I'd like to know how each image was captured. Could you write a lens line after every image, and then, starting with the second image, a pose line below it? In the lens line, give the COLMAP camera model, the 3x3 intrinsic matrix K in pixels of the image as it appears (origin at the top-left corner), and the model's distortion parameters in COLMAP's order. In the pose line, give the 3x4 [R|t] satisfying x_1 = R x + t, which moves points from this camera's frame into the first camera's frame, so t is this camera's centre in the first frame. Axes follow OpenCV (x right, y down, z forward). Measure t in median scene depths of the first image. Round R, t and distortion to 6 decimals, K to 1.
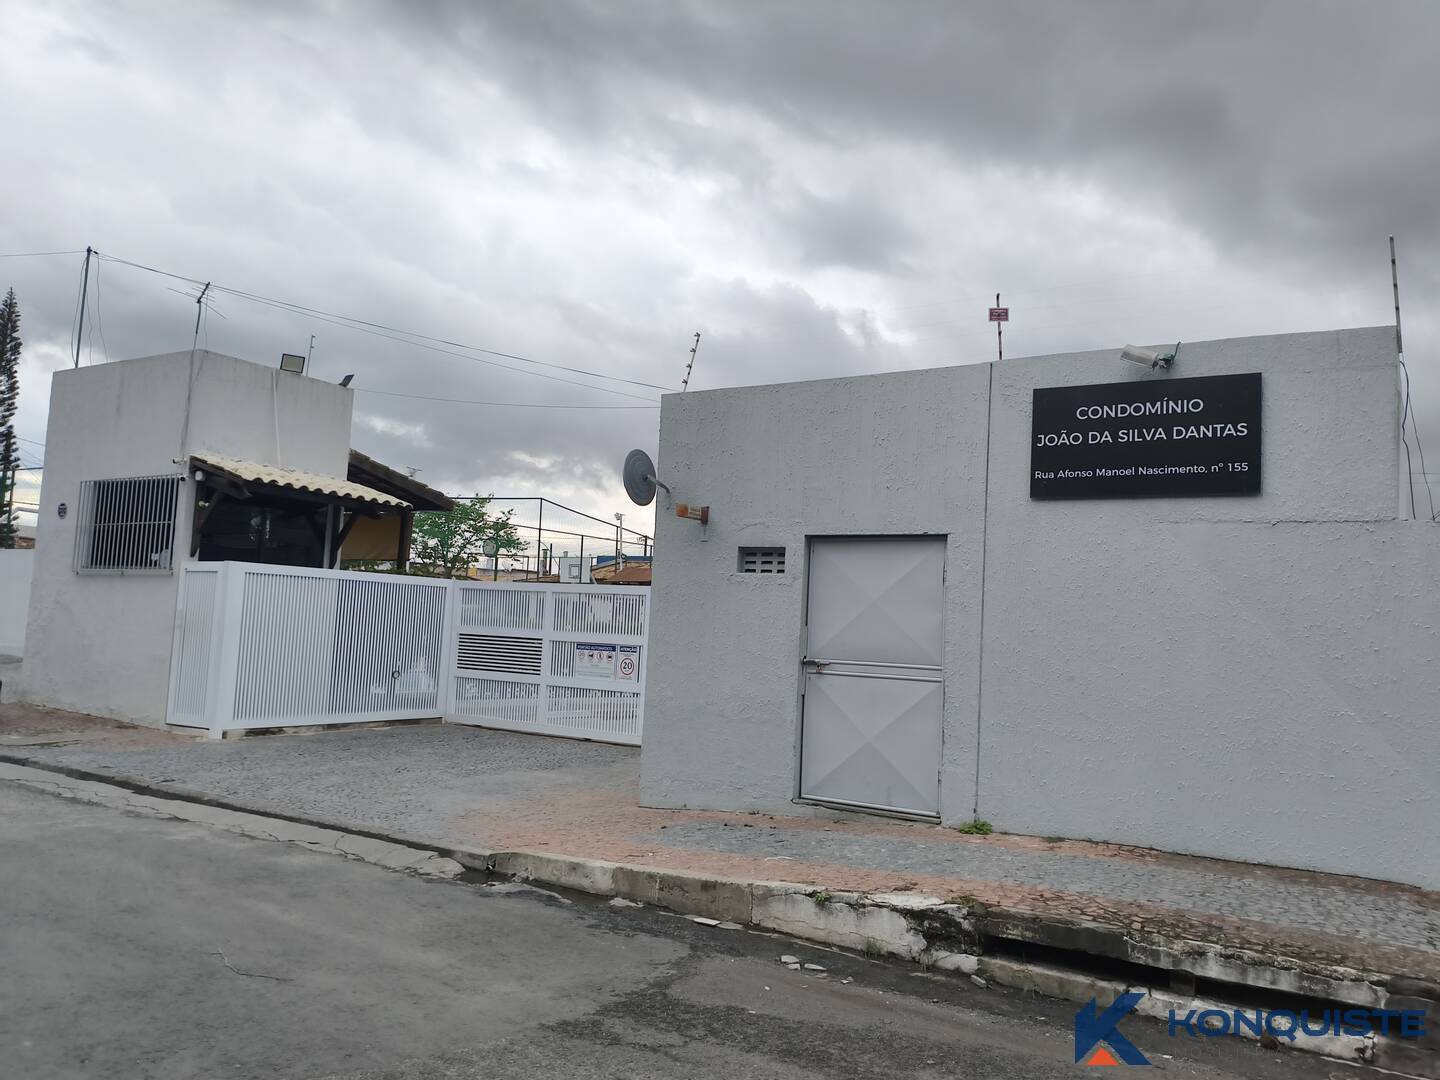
lens RADIAL K [[1102.1, 0, 720.0], [0, 1102.1, 540.0], [0, 0, 1]] dist [0.066632, -0.103279]
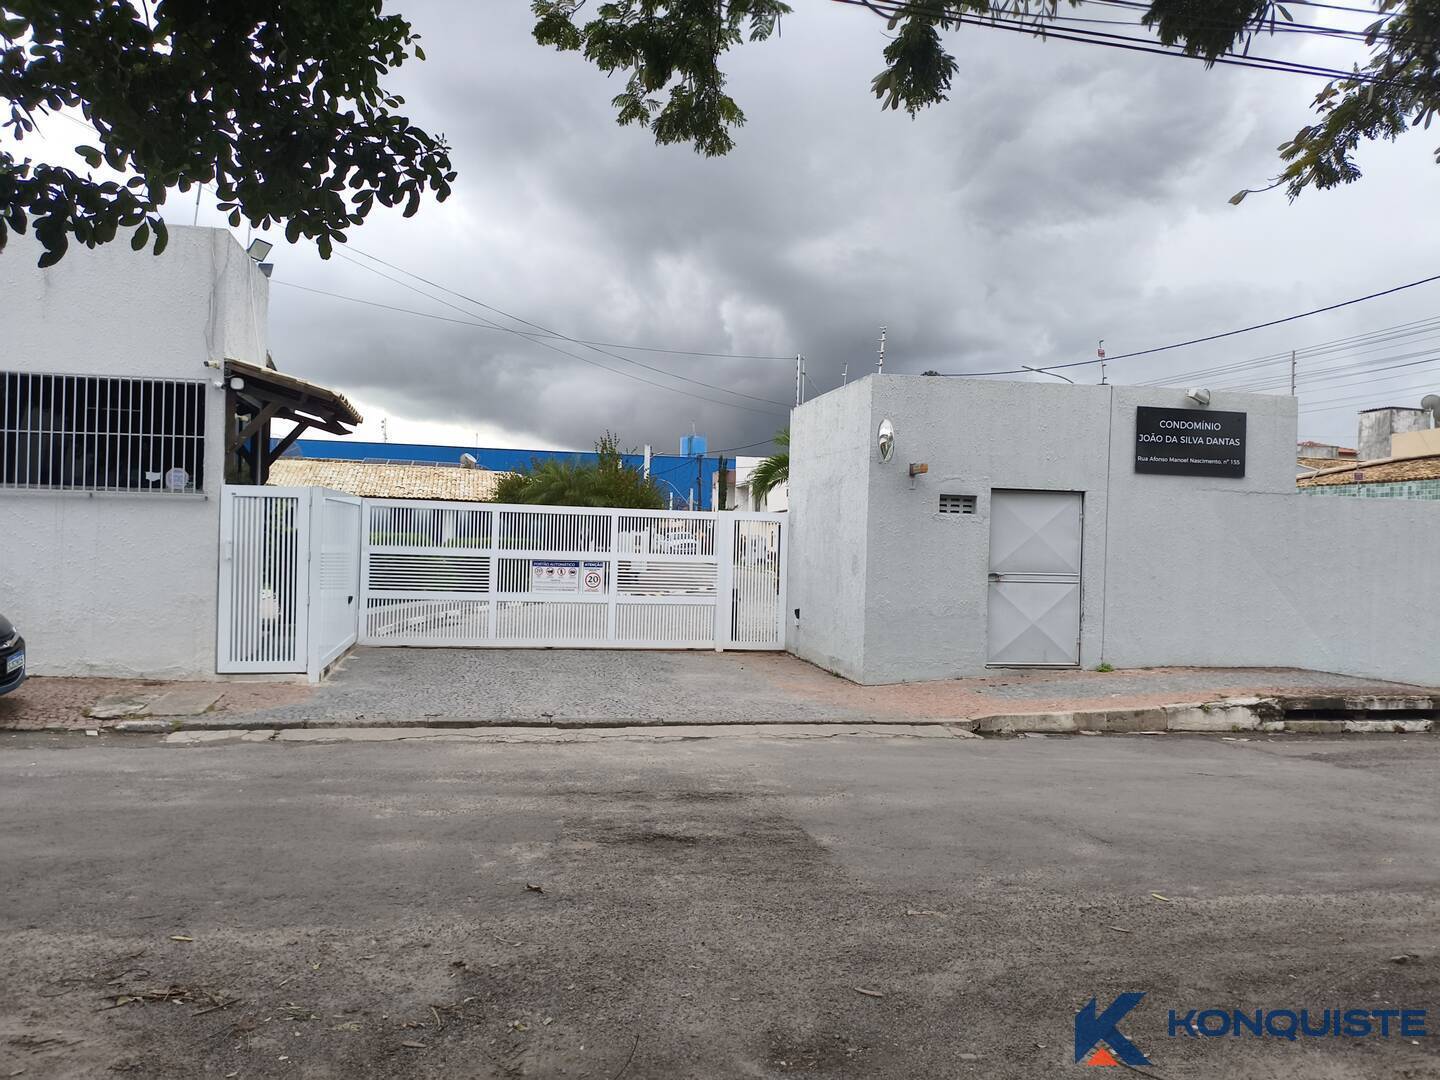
lens RADIAL K [[1105.7, 0, 720.0], [0, 1105.7, 540.0], [0, 0, 1]] dist [0.048290, -0.078300]
pose [[0.724905, -0.027495, 0.688300, -1.343285], [-0.048872, 0.994632, 0.091202, -0.058436], [-0.687113, -0.099751, 0.719670, 0.209258]]
